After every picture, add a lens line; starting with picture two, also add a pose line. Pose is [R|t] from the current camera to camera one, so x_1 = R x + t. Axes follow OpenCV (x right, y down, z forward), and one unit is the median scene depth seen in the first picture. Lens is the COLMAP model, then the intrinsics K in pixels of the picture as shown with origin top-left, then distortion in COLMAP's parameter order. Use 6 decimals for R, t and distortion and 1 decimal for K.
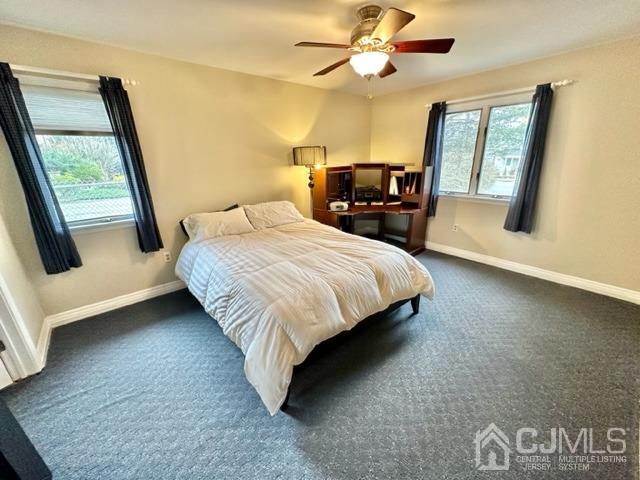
lens RADIAL K [[253.8, 0, 322.6], [0, 253.8, 240.6], [0, 0, 1]] dist [-0.002185, -0.000203]
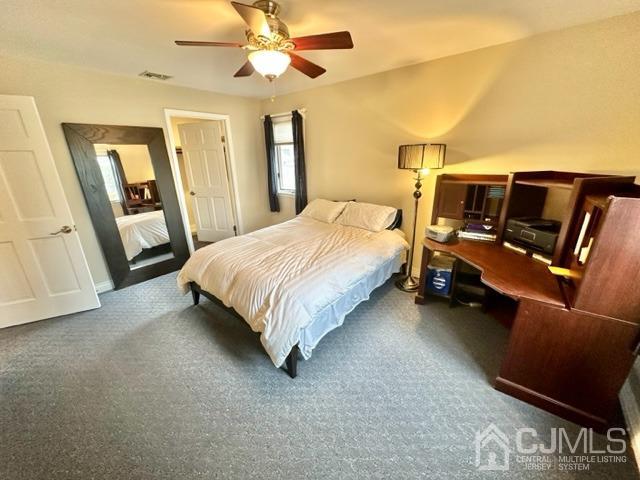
lens RADIAL K [[253.8, 0, 322.6], [0, 253.8, 240.6], [0, 0, 1]] dist [-0.002185, -0.000203]
pose [[0.159332, 0.339608, -0.926973, 0.677436], [-0.284405, 0.914951, 0.286319, -0.233865], [0.945371, 0.218016, 0.242367, 0.583905]]
